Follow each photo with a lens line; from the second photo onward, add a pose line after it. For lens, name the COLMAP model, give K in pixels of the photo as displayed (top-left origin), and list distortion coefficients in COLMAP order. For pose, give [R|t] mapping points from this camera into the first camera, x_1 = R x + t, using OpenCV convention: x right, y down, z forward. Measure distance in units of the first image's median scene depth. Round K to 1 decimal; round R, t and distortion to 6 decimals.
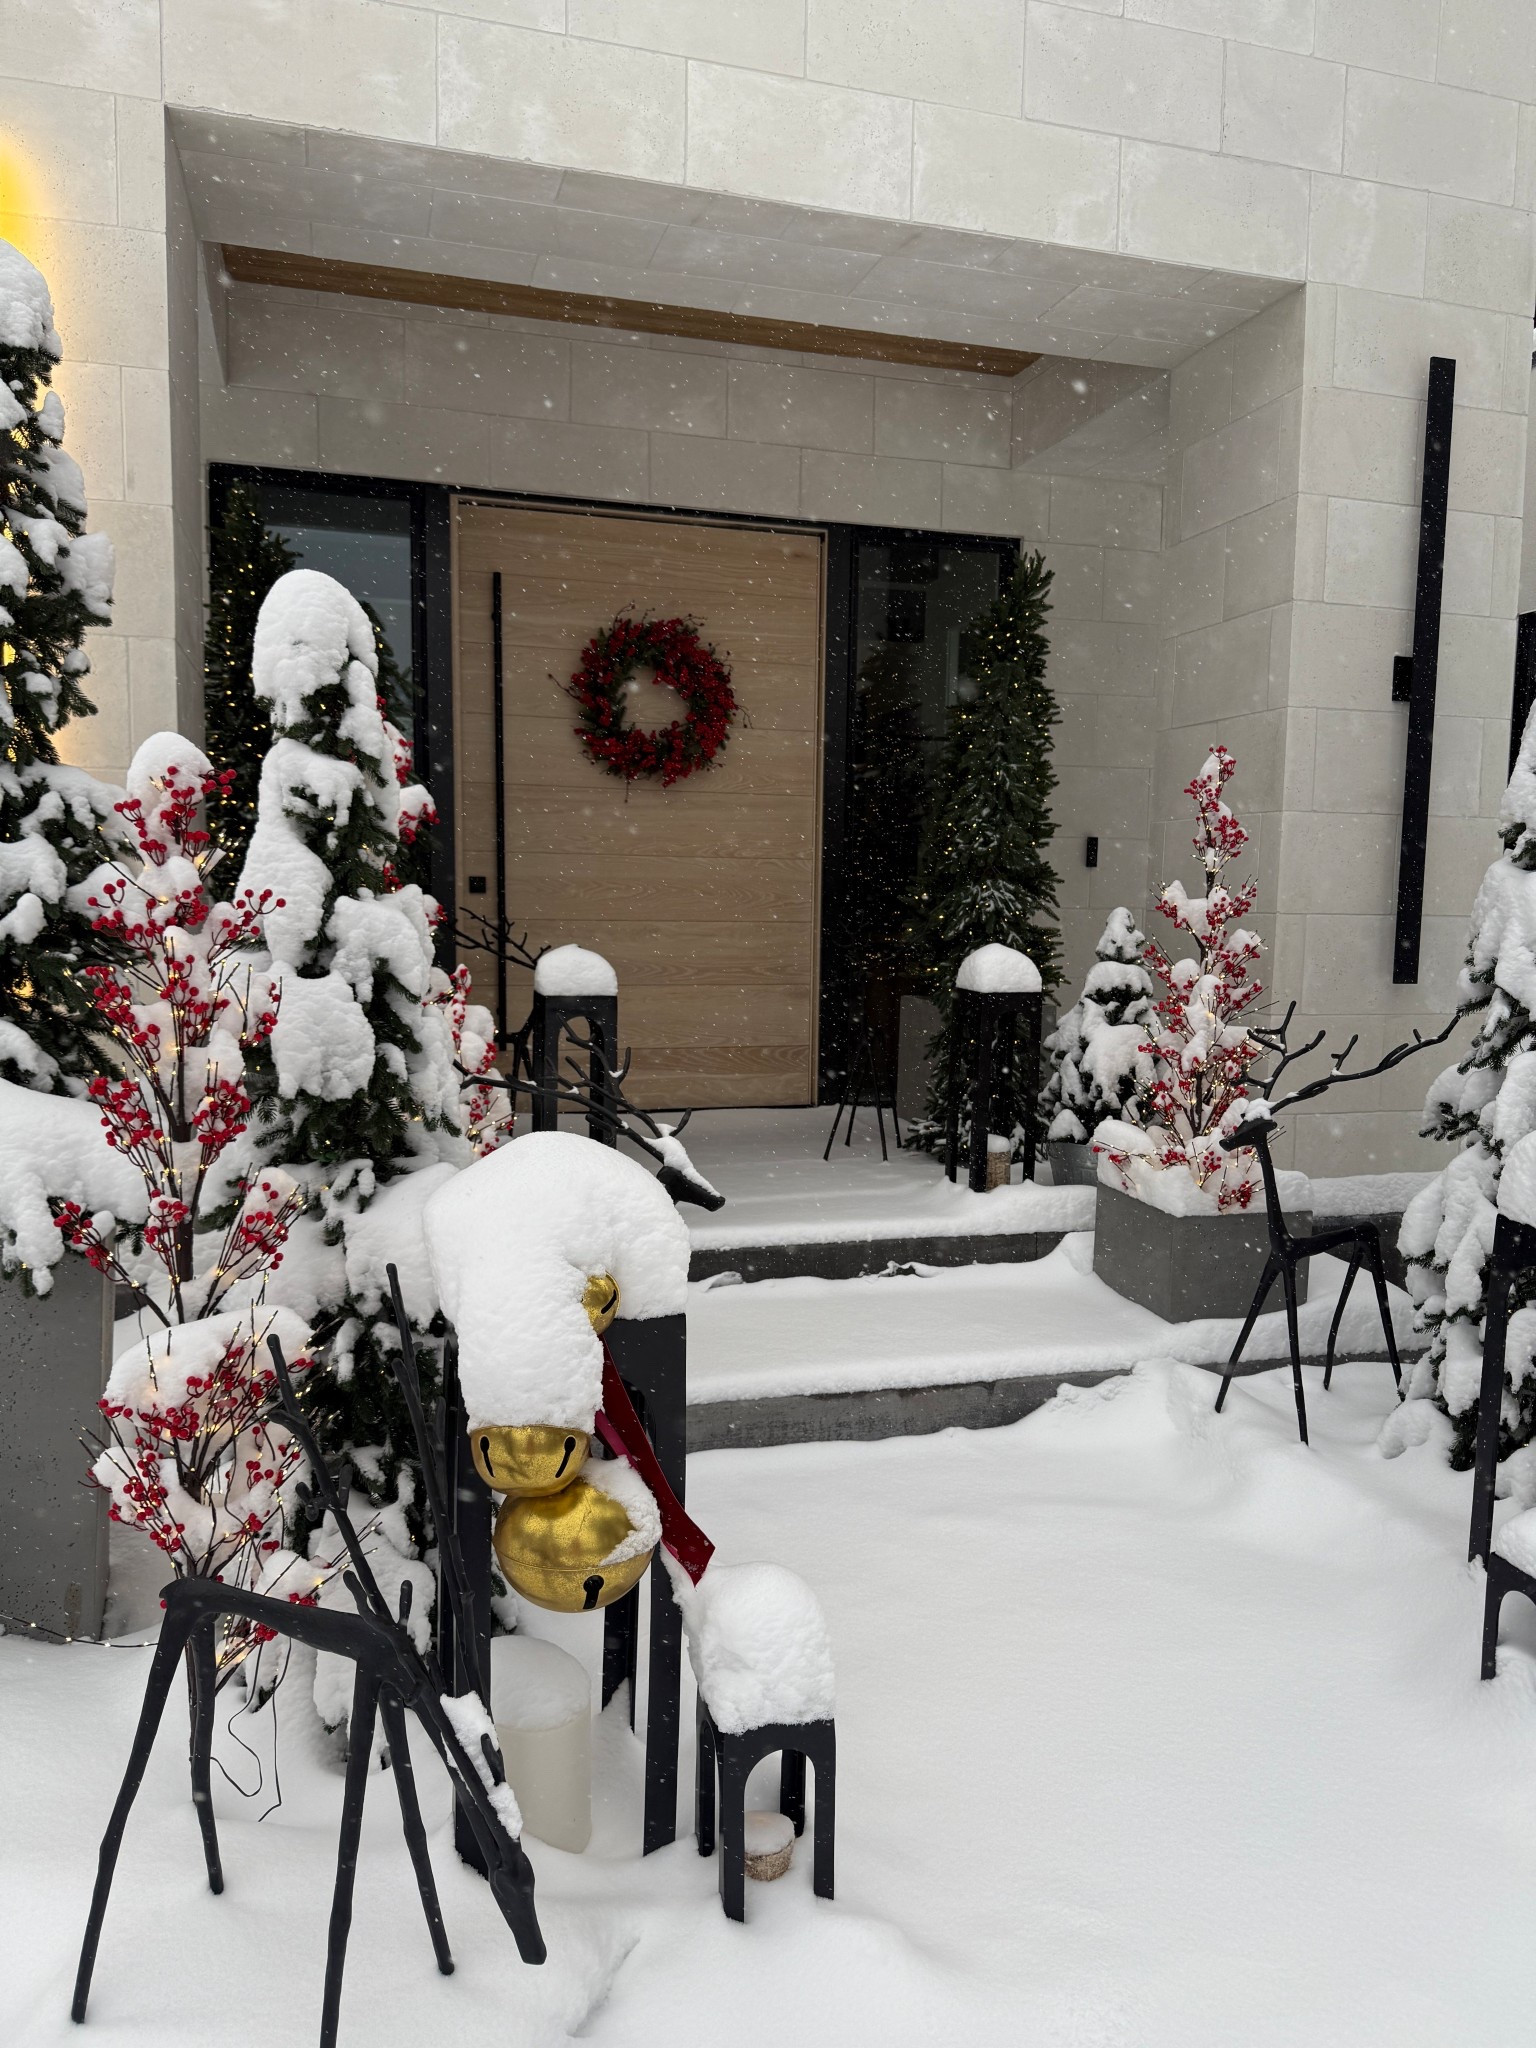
lens RADIAL K [[1476.7, 0, 768.3], [0, 1476.7, 1021.1], [0, 0, 1]] dist [-0.014427, 0.000055]
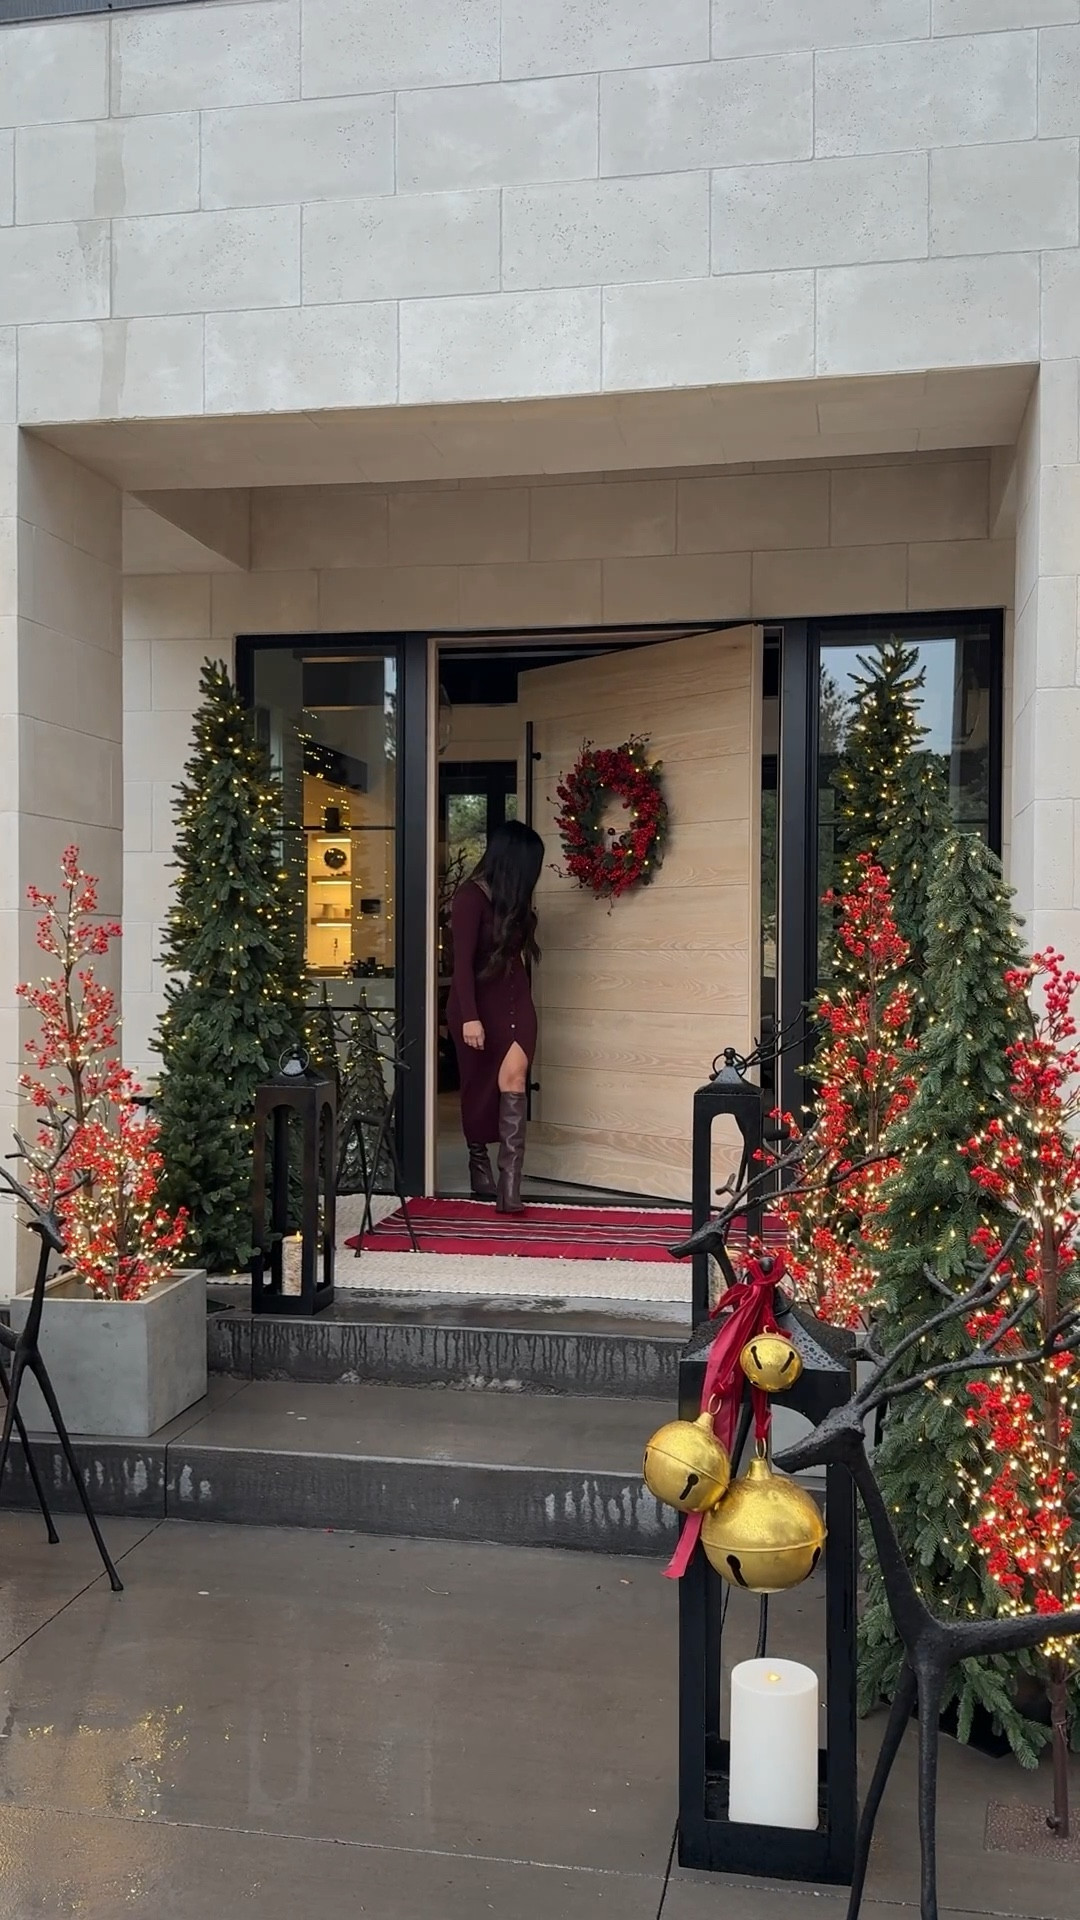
lens RADIAL K [[1624.0, 0, 540.0], [0, 1624.0, 960.0], [0, 0, 1]] dist [0.049533, -0.089271]
pose [[0.882597, -0.005035, -0.470103, 0.607249], [-0.035693, 0.996339, -0.077683, -0.019185], [0.468773, 0.085343, 0.879186, -0.064249]]
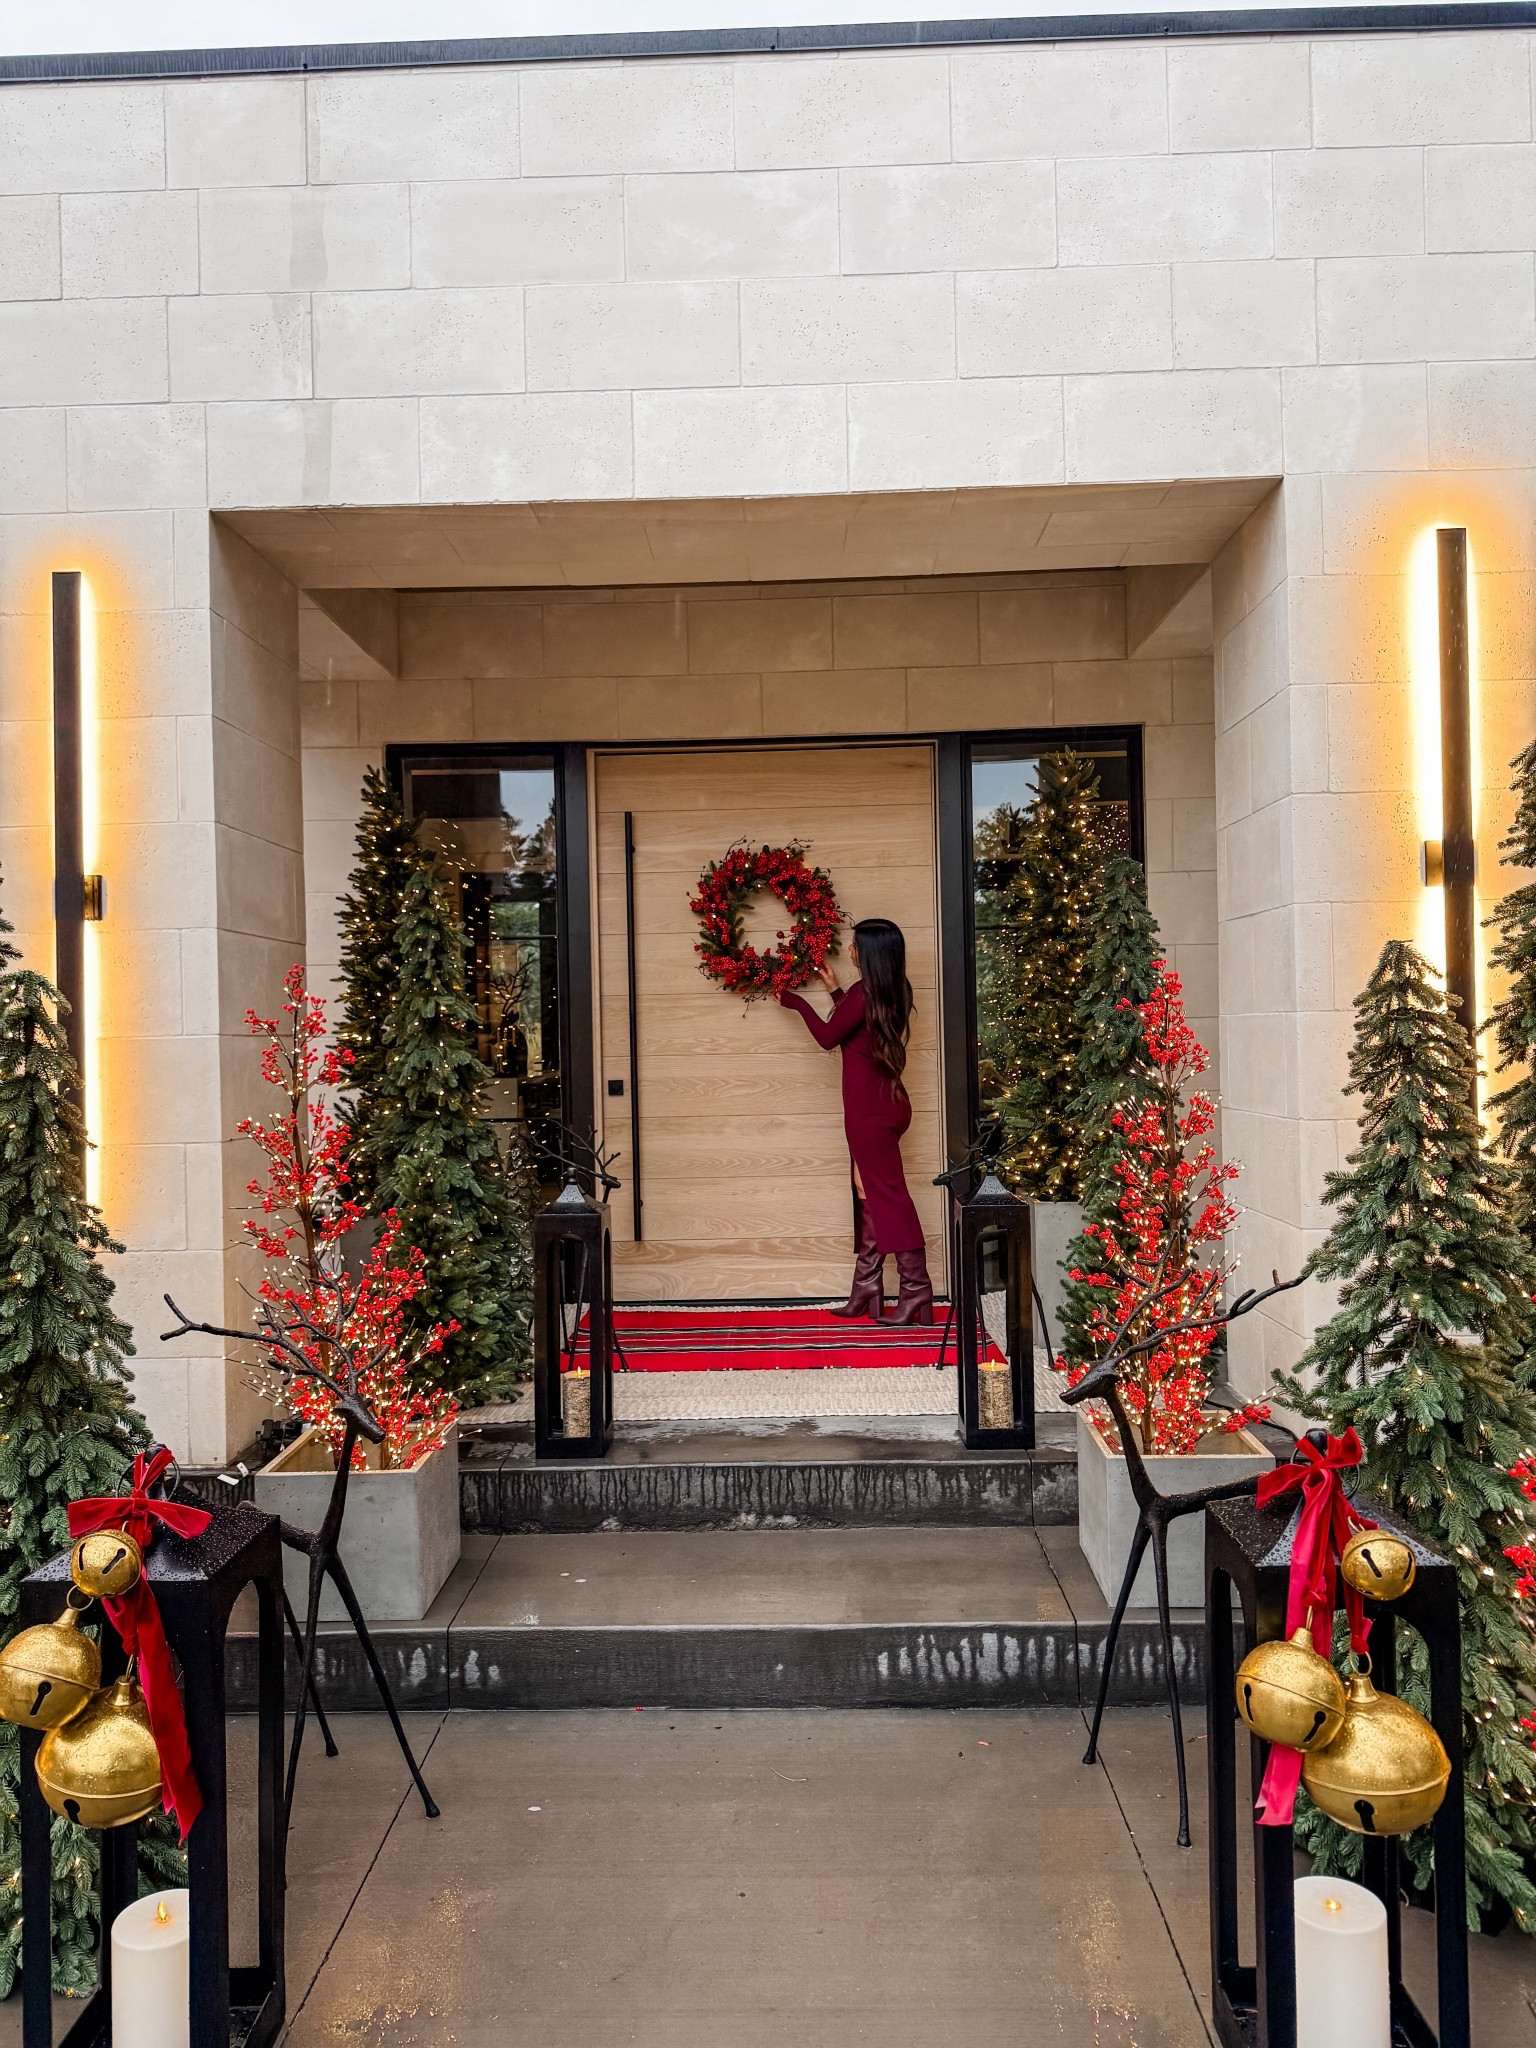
lens RADIAL K [[1425.3, 0, 750.0], [0, 1425.3, 1027.6], [0, 0, 1]] dist [-0.001063, -0.007532]
pose [[0.946823, -0.032819, -0.320076, 0.336837], [0.003614, 0.995806, -0.091415, -0.053490], [0.321734, 0.085397, 0.942971, 0.021171]]
